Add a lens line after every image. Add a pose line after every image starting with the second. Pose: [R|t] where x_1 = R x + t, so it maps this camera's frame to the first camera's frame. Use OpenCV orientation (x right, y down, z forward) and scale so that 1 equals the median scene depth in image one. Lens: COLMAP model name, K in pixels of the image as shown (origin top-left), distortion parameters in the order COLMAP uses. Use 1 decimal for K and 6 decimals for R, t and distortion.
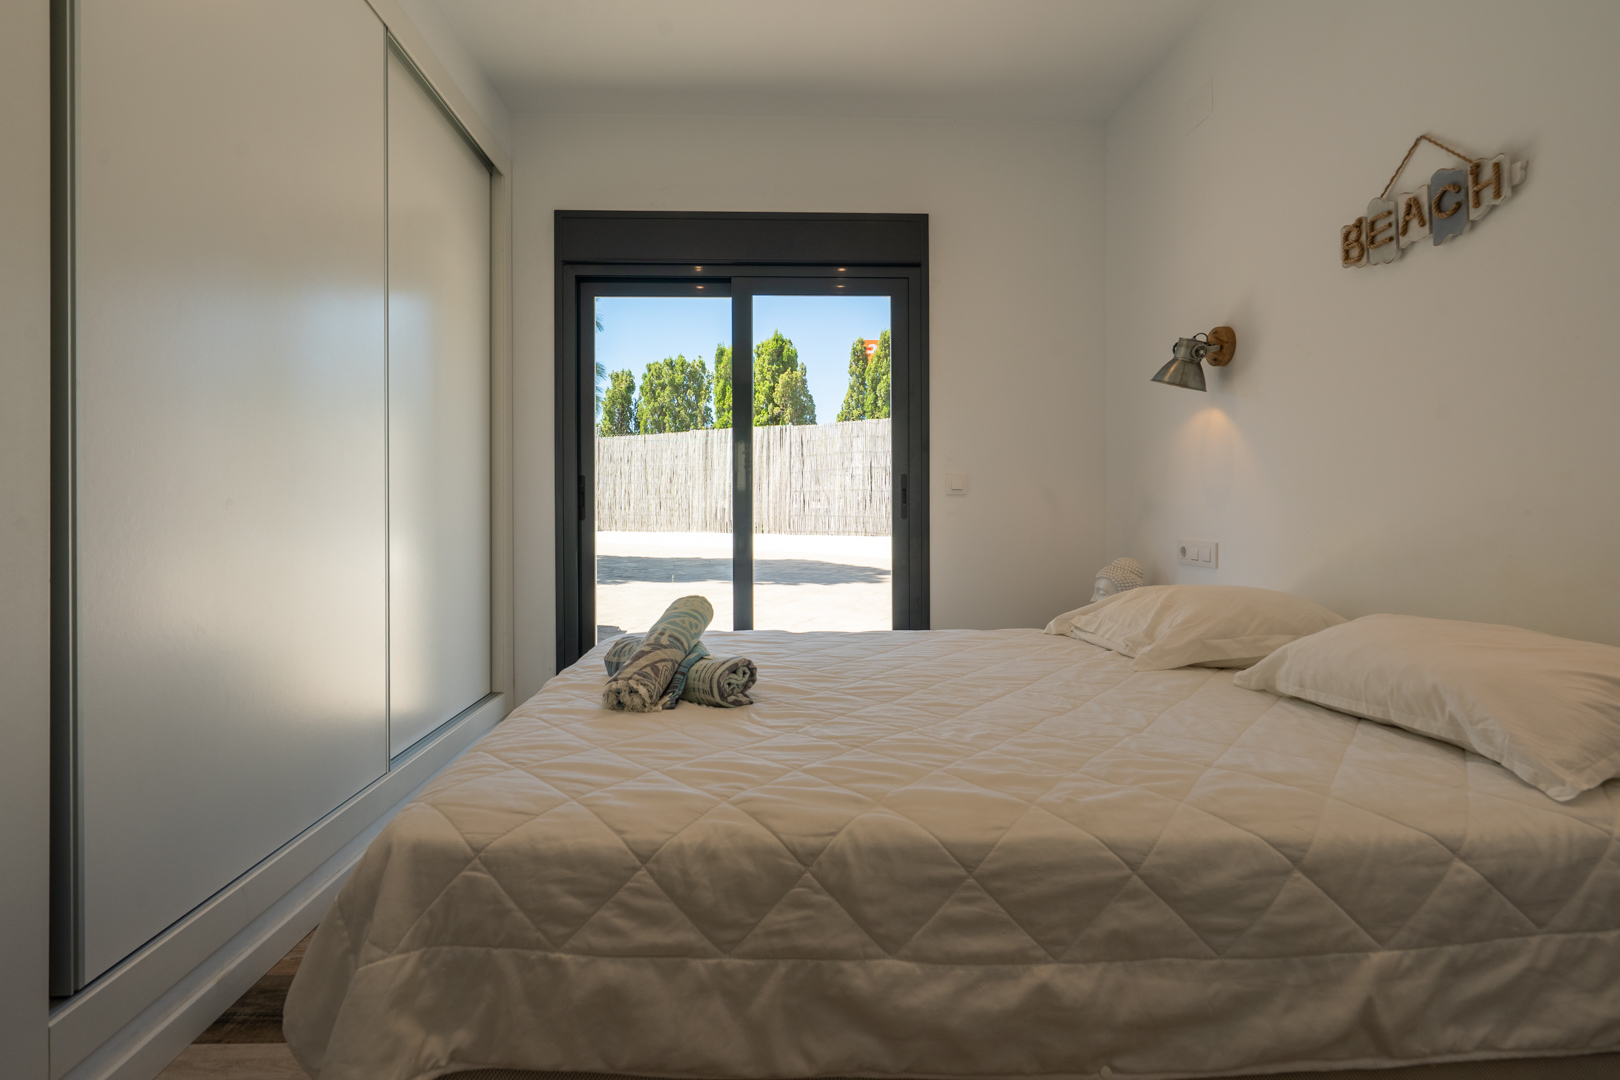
lens RADIAL K [[827.3, 0, 814.9], [0, 827.3, 510.3], [0, 0, 1]] dist [-0.000786, 0.001118]
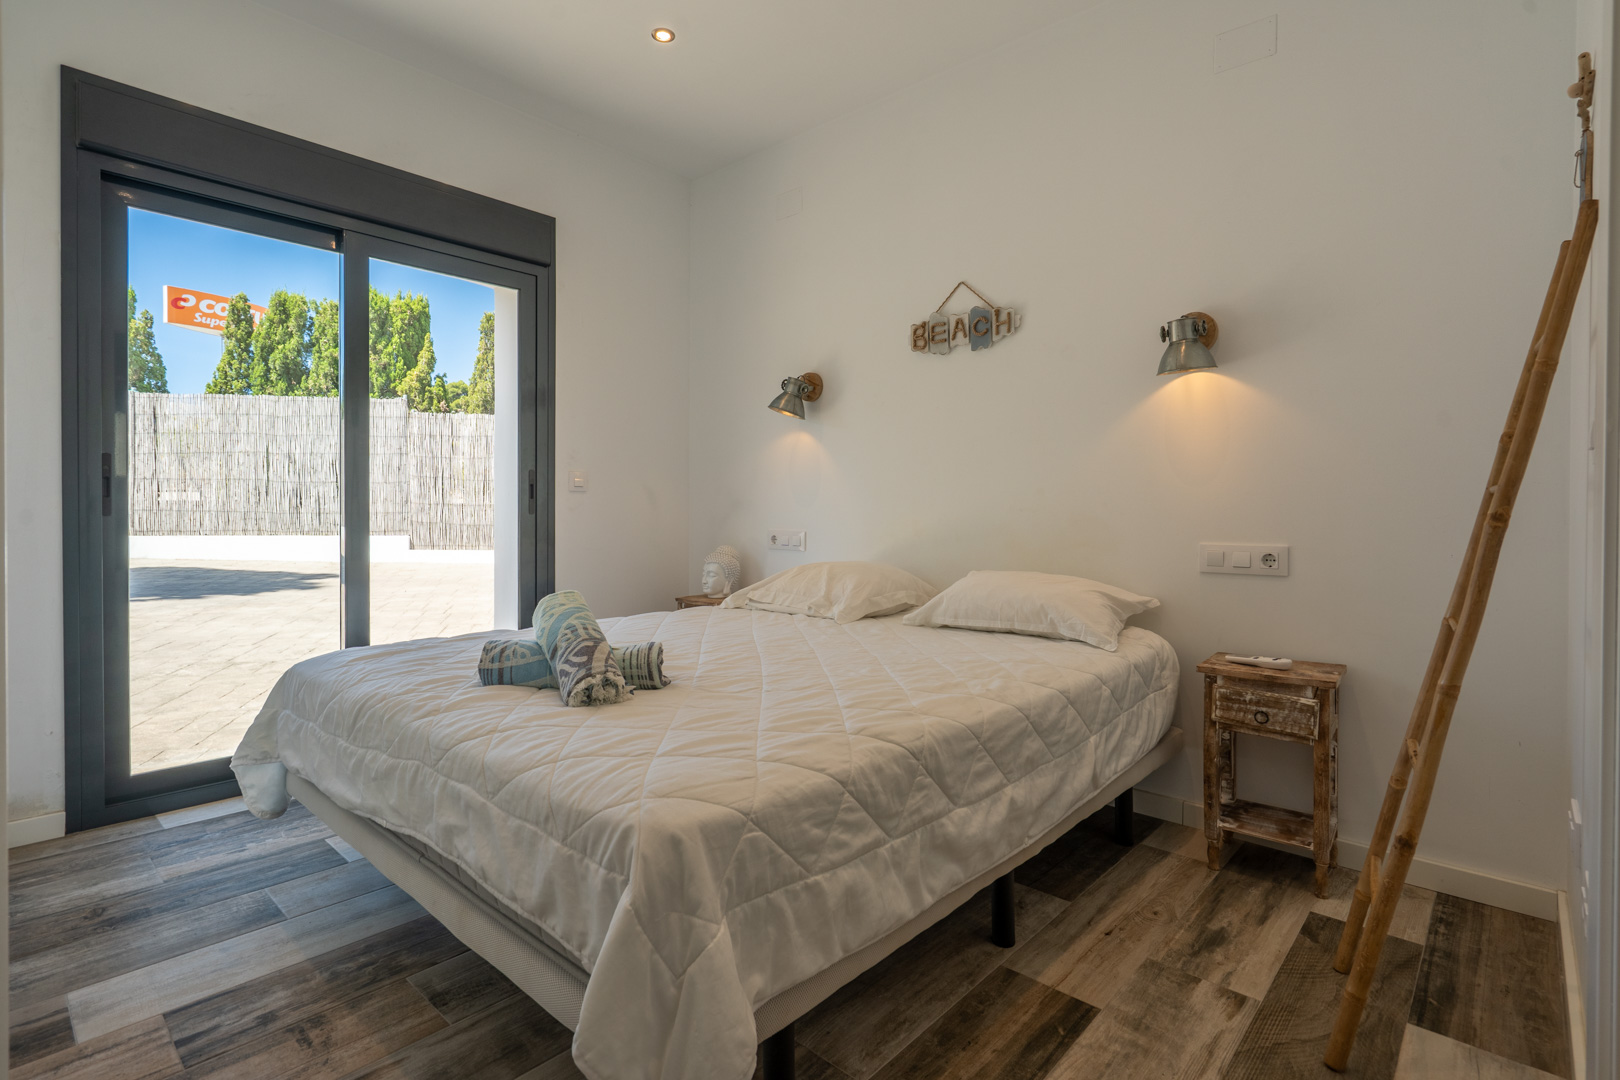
lens RADIAL K [[827.3, 0, 814.9], [0, 827.3, 510.3], [0, 0, 1]] dist [-0.000786, 0.001118]
pose [[0.662775, 0.002981, 0.748812, -0.724742], [-0.006518, 0.999977, 0.001788, 0.002664], [-0.748790, -0.006066, 0.662780, 0.127013]]
